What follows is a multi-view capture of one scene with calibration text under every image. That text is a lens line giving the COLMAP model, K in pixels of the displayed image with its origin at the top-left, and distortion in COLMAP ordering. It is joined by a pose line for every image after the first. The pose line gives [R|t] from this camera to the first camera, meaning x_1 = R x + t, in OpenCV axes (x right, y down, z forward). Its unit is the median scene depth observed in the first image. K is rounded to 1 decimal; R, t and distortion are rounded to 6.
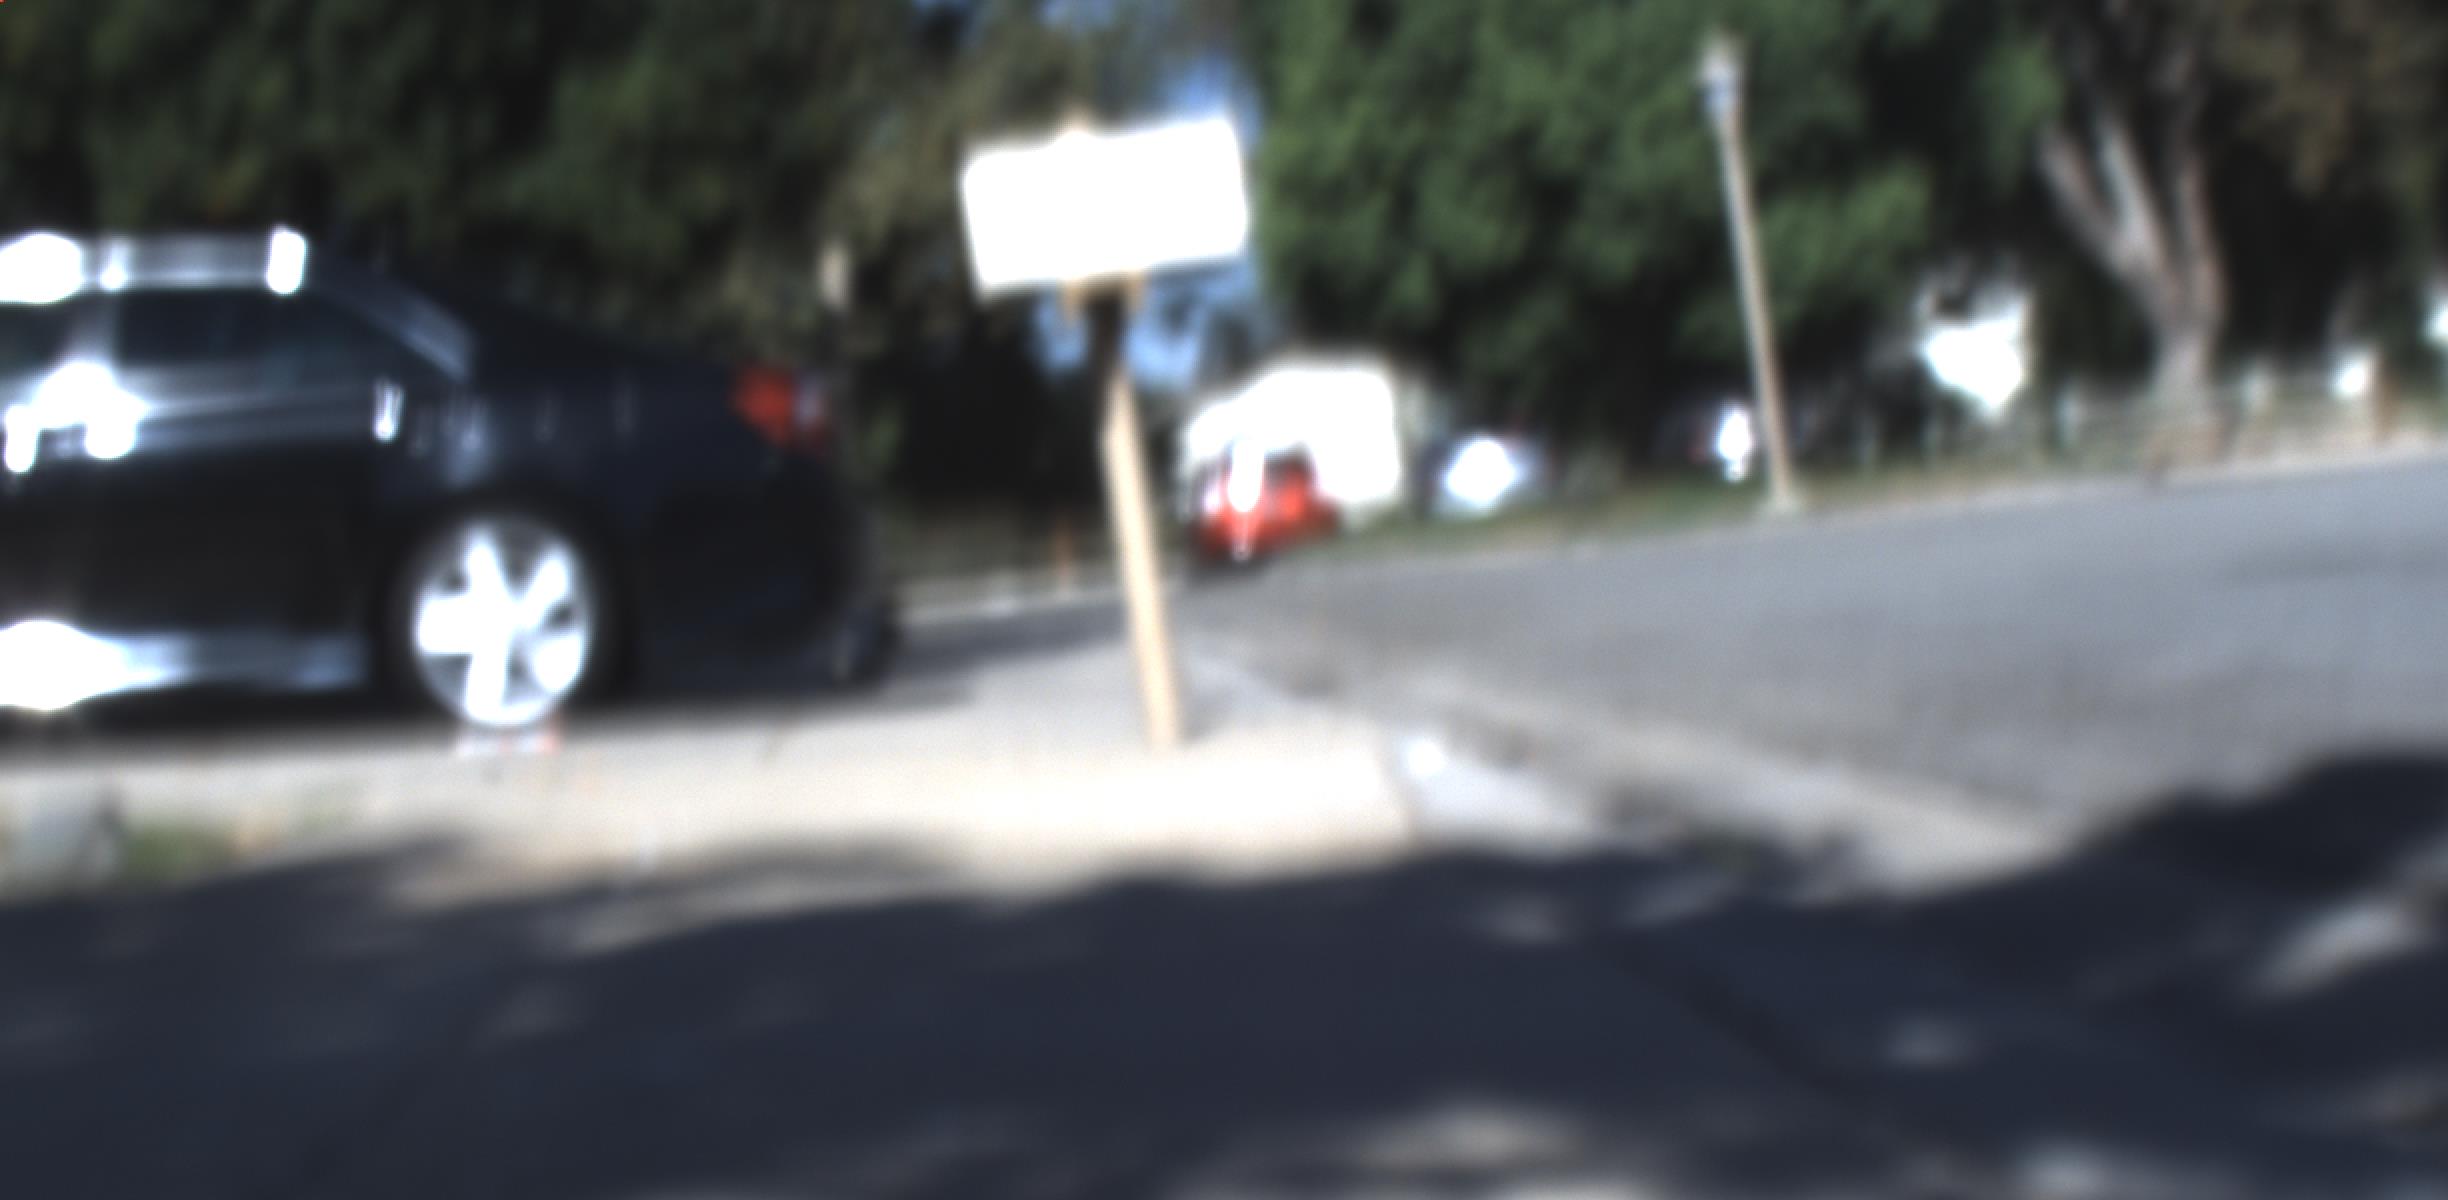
lens RADIAL K [[4927.4, 0, 1232.0], [0, 4927.4, 673.9], [0, 0, 1]] dist [-0.032848, 0.000000]
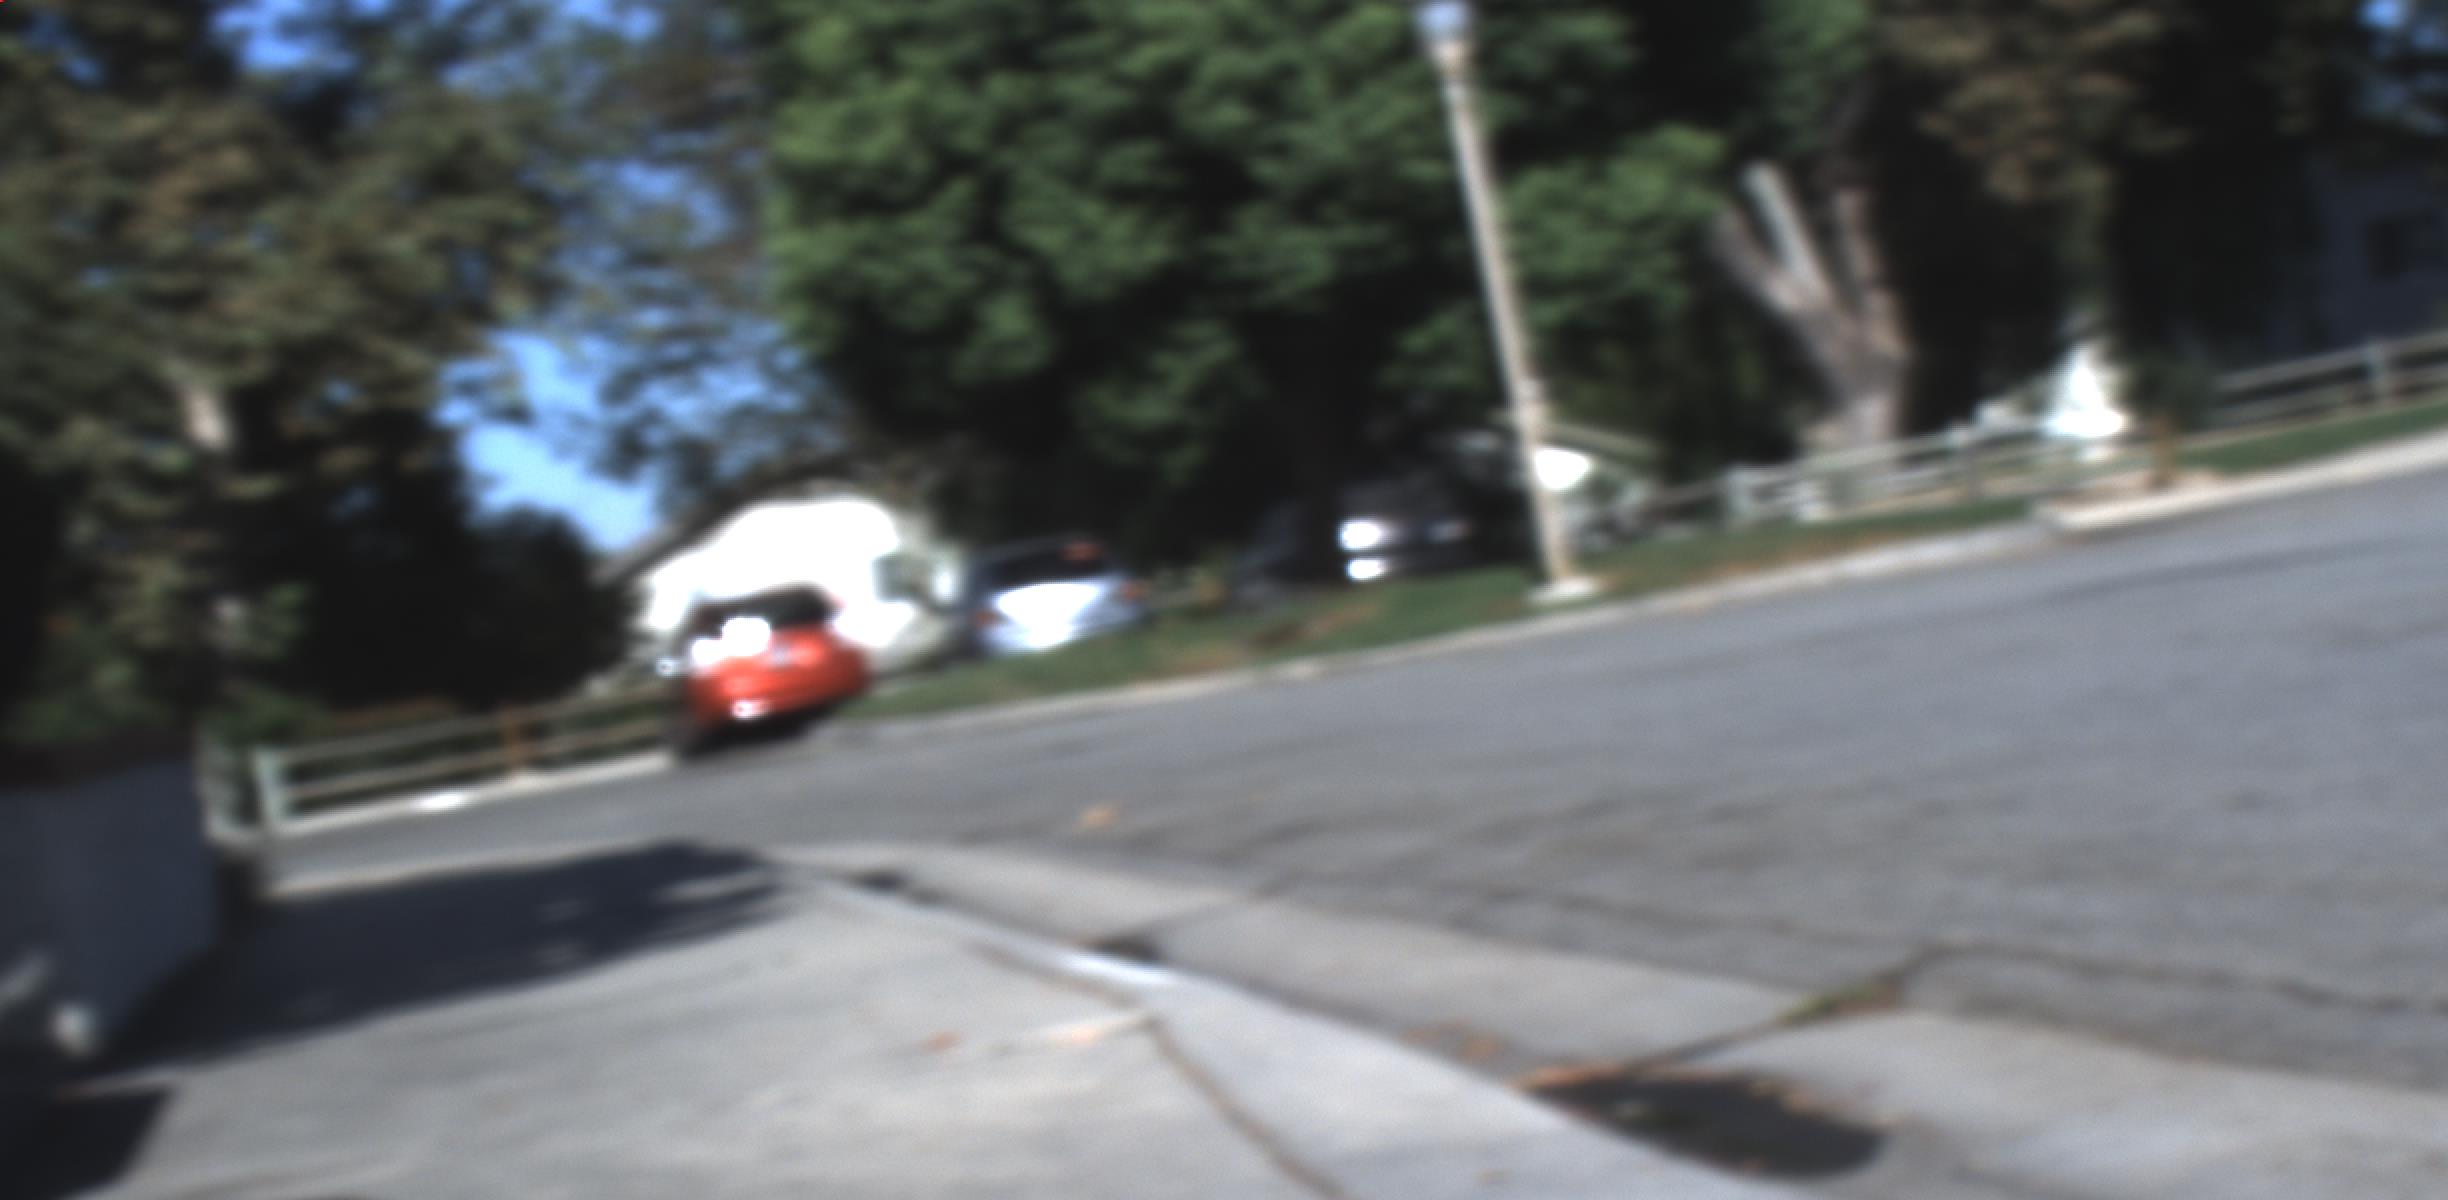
lens RADIAL K [[4927.4, 0, 1256.1], [0, 4927.4, 722.1], [0, 0, 1]] dist [-0.032848, 0.000000]
pose [[0.990748, -0.065387, 0.118926, -0.027680], [0.068142, 0.997490, -0.019251, -0.011682], [-0.117368, 0.027177, 0.992717, 0.539115]]
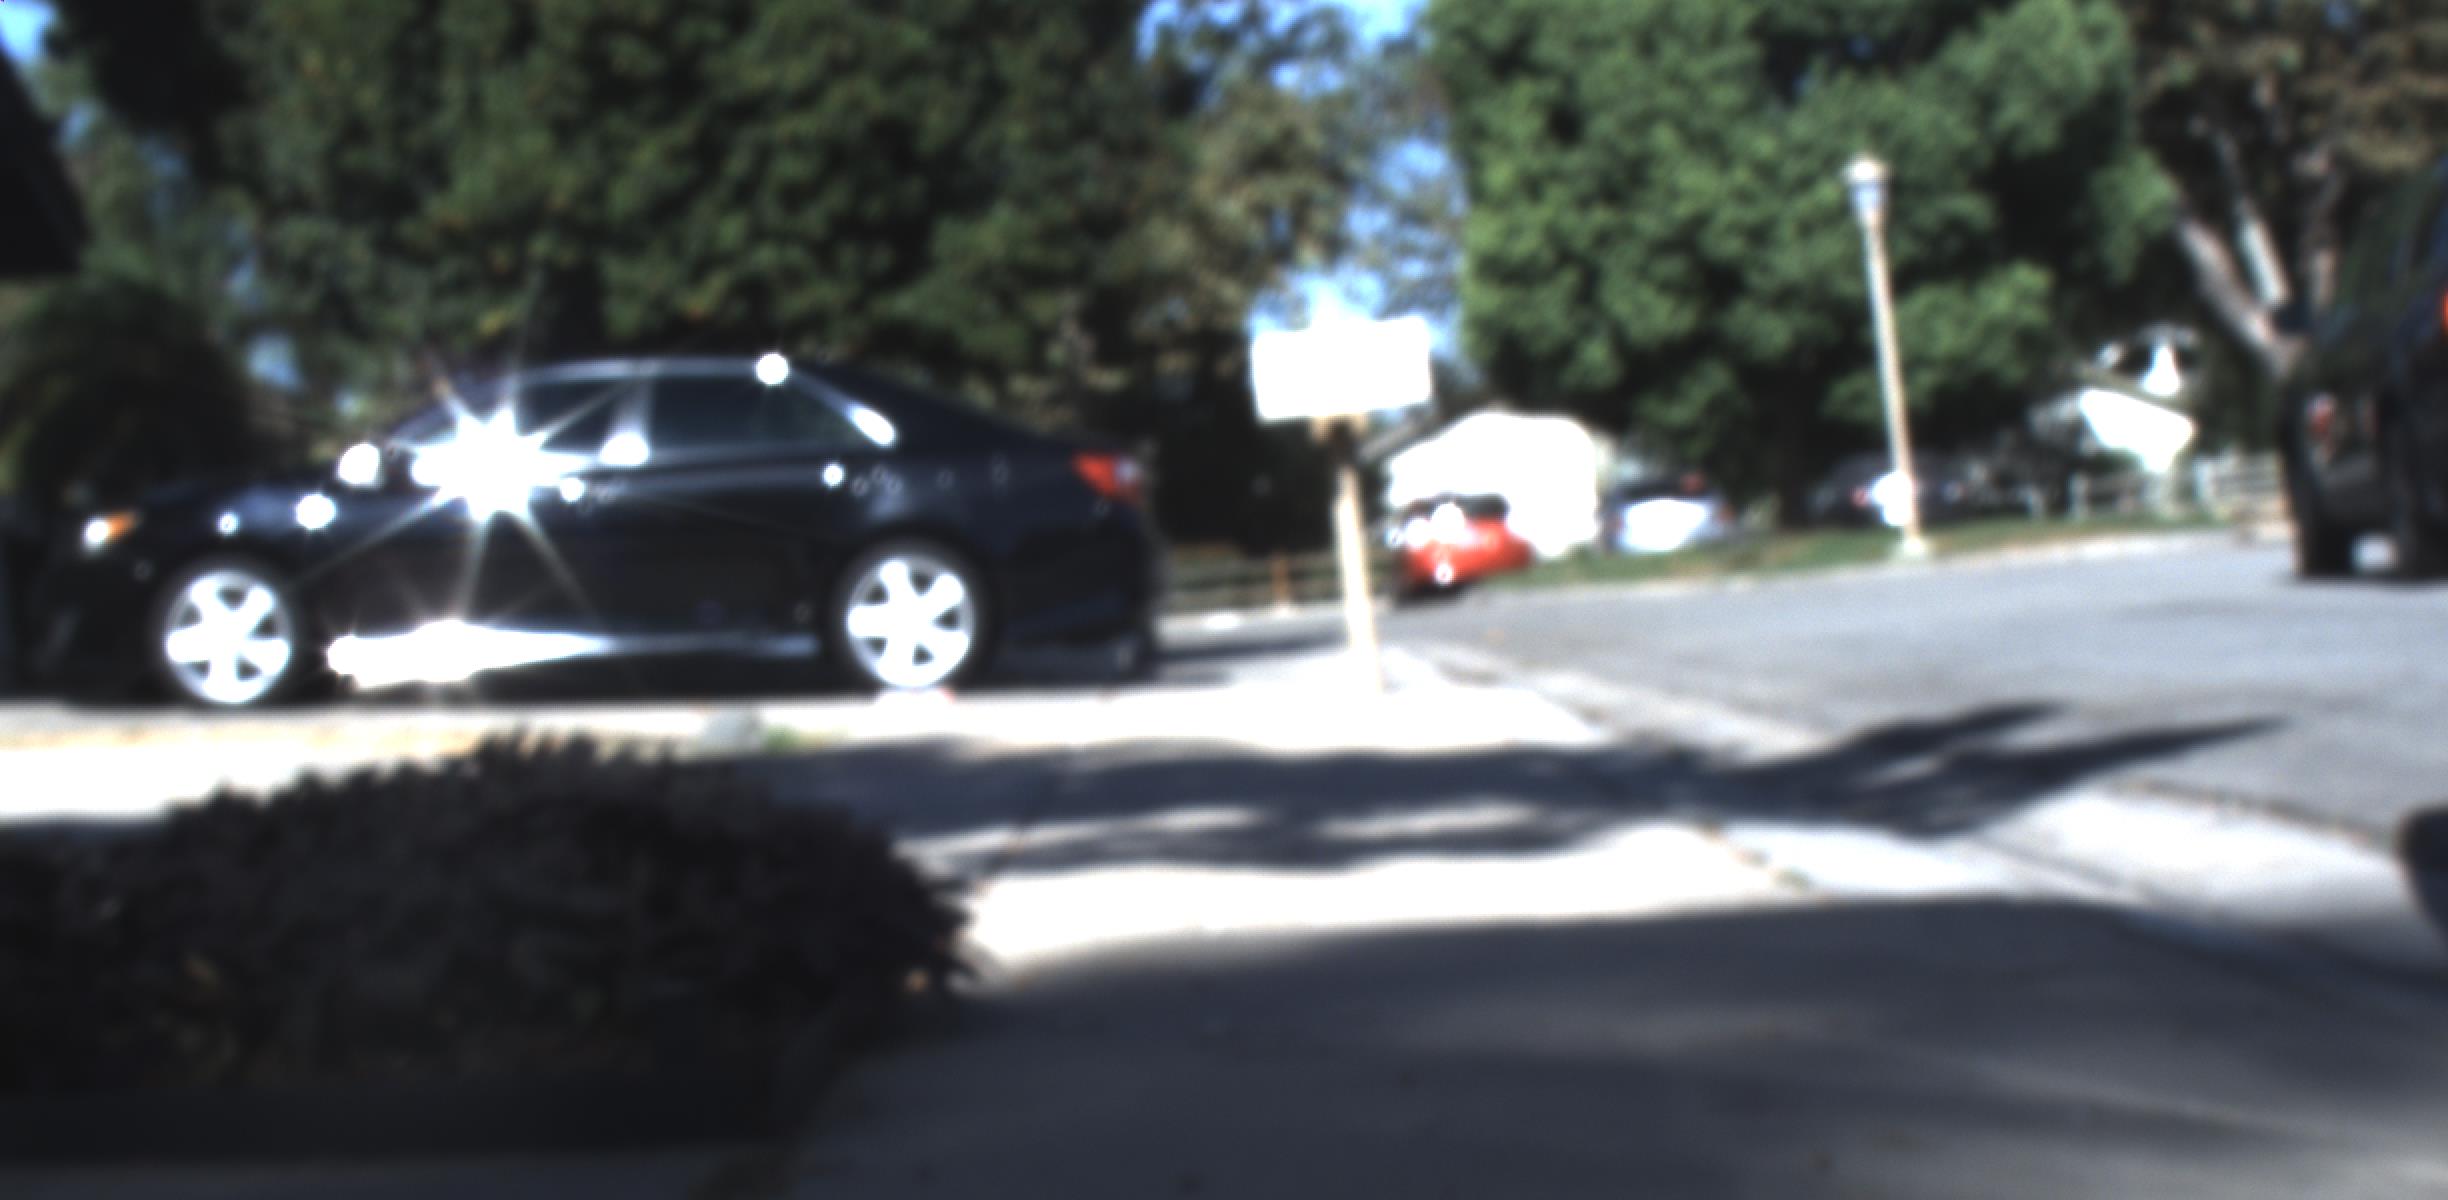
lens RADIAL K [[4927.4, 0, 1228.8], [0, 4927.4, 602.6], [0, 0, 1]] dist [-0.032848, 0.000000]
pose [[0.998763, 0.025203, -0.042866, 0.003909], [-0.026087, 0.999456, -0.020187, 0.006844], [0.042334, 0.021280, 0.998877, -0.262738]]
